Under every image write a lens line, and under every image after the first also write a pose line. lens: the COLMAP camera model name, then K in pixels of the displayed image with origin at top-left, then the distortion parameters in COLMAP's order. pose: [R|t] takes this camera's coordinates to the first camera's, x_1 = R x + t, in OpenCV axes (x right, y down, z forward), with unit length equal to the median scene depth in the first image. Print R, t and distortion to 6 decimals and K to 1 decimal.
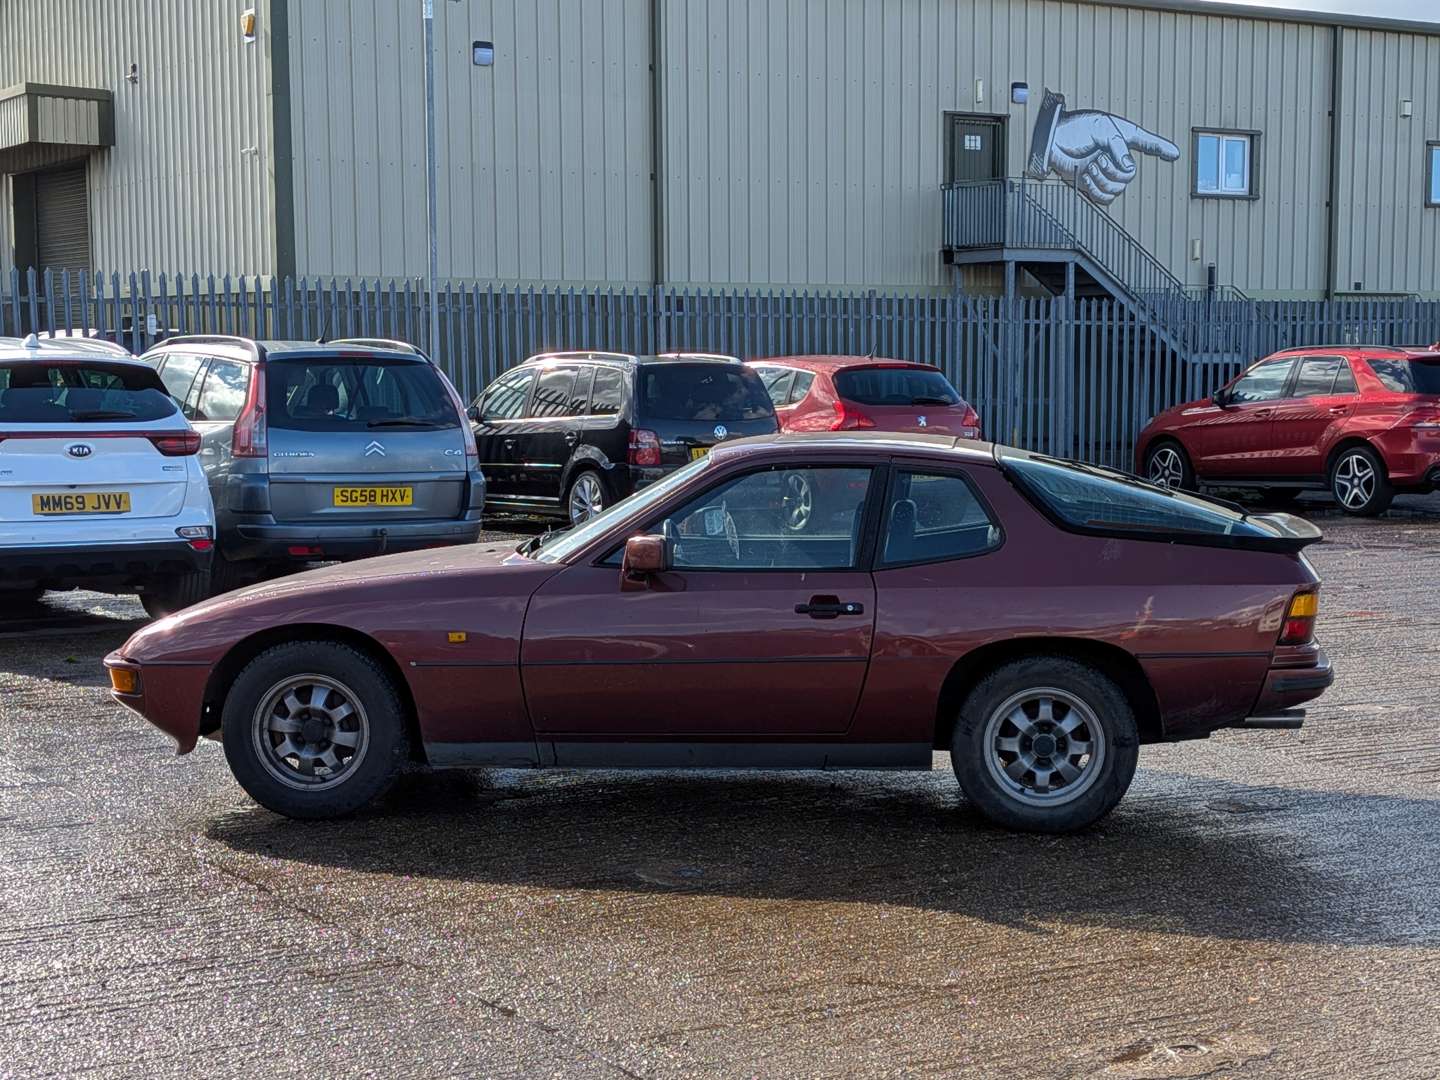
lens RADIAL K [[2268.1, 0, 801.3], [0, 2268.1, 605.5], [0, 0, 1]] dist [0.116856, -0.382904]
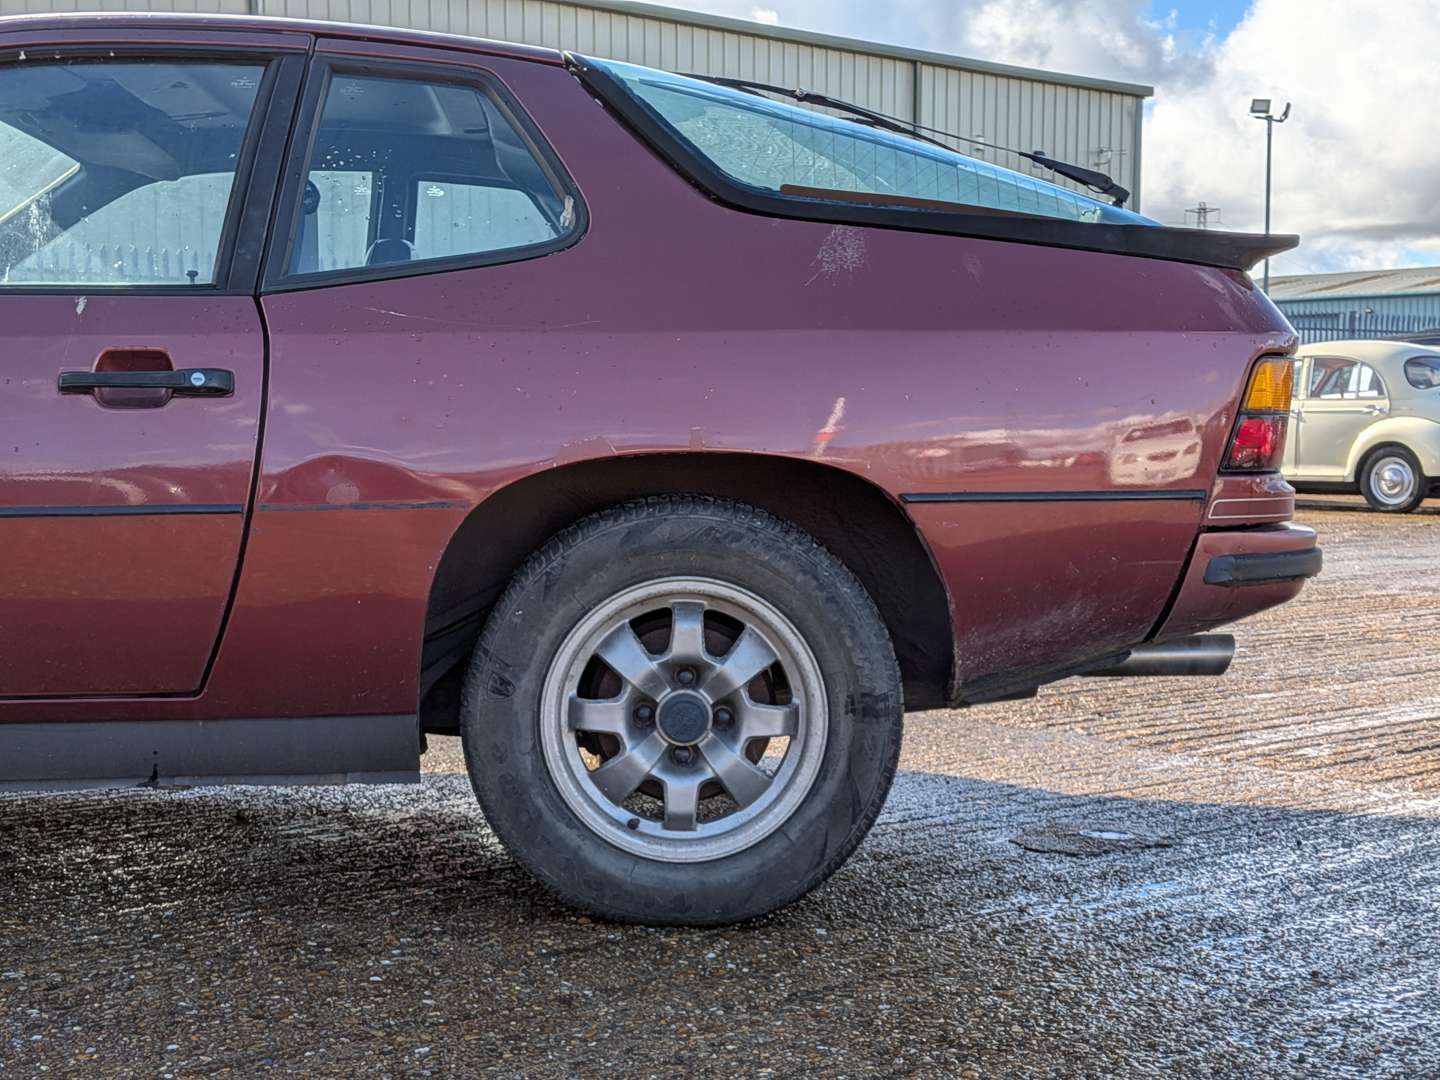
lens RADIAL K [[2268.1, 0, 801.3], [0, 2268.1, 605.5], [0, 0, 1]] dist [0.116856, -0.382904]
pose [[0.984856, -0.006746, 0.173246, 0.055466], [0.006923, 0.999976, -0.000417, 0.041263], [-0.173239, 0.001610, 0.984879, 0.581897]]
